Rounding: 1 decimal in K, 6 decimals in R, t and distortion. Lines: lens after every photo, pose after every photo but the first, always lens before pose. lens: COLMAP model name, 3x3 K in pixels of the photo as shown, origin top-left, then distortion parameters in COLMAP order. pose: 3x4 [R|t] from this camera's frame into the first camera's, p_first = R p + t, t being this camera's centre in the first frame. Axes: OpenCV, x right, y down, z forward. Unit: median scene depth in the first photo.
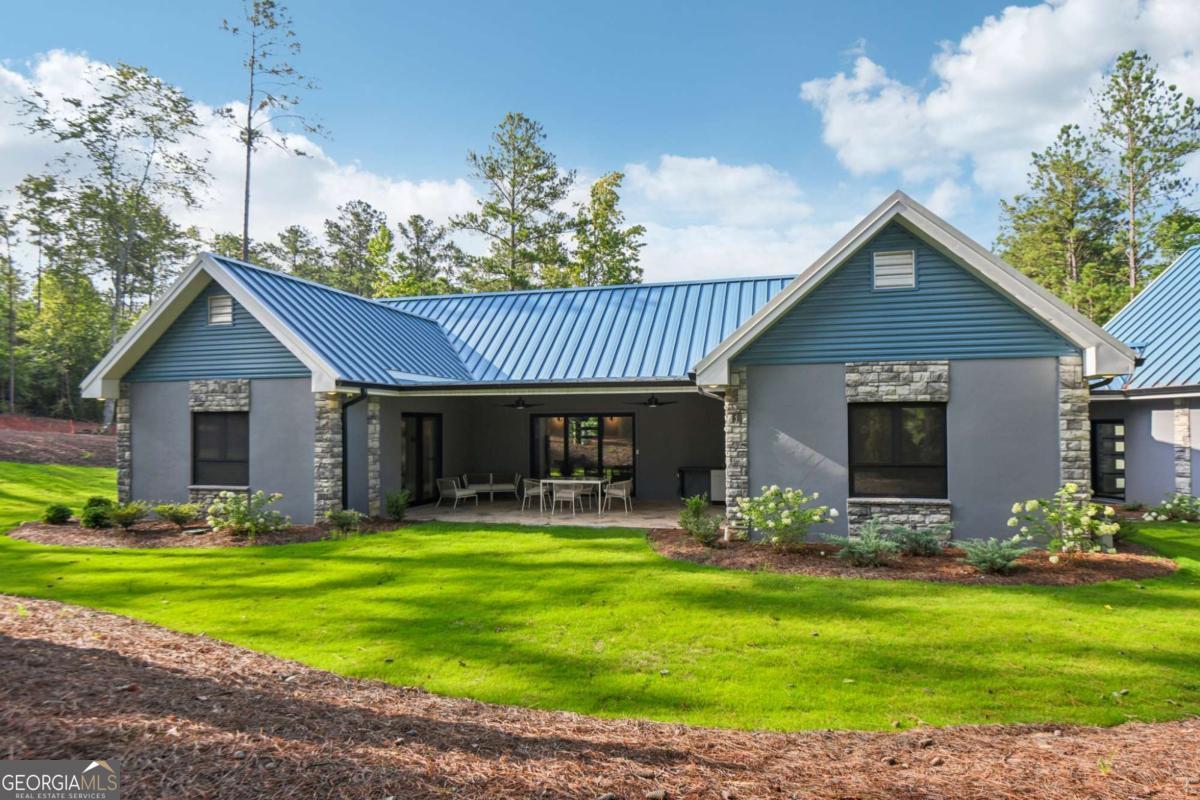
lens RADIAL K [[690.1, 0, 600.0], [0, 690.1, 400.0], [0, 0, 1]] dist [-0.003023, -0.001200]
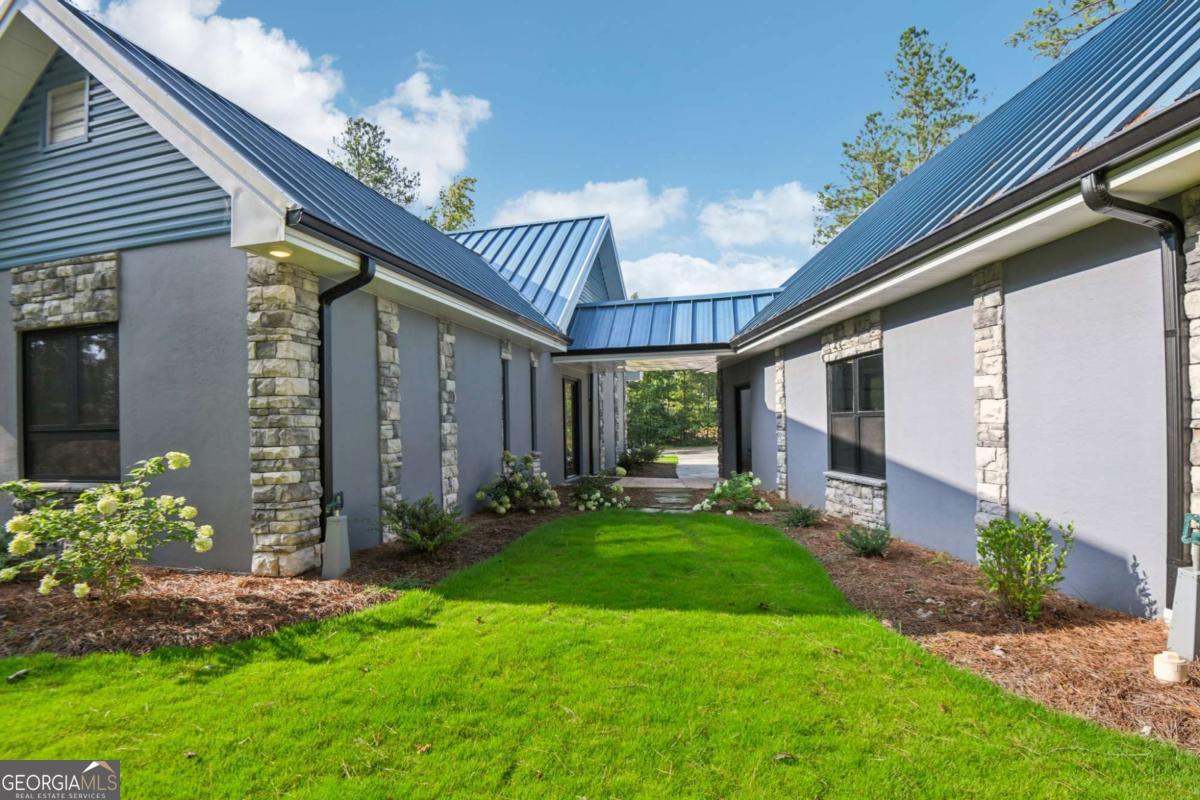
lens RADIAL K [[571.1, 0, 599.0], [0, 571.1, 420.2], [0, 0, 1]] dist [-0.001122, -0.029103]
pose [[0.999888, -0.013767, -0.005799, 0.720824], [0.013917, 0.999547, 0.026703, 0.063514], [0.005428, -0.026781, 0.999627, 0.402000]]
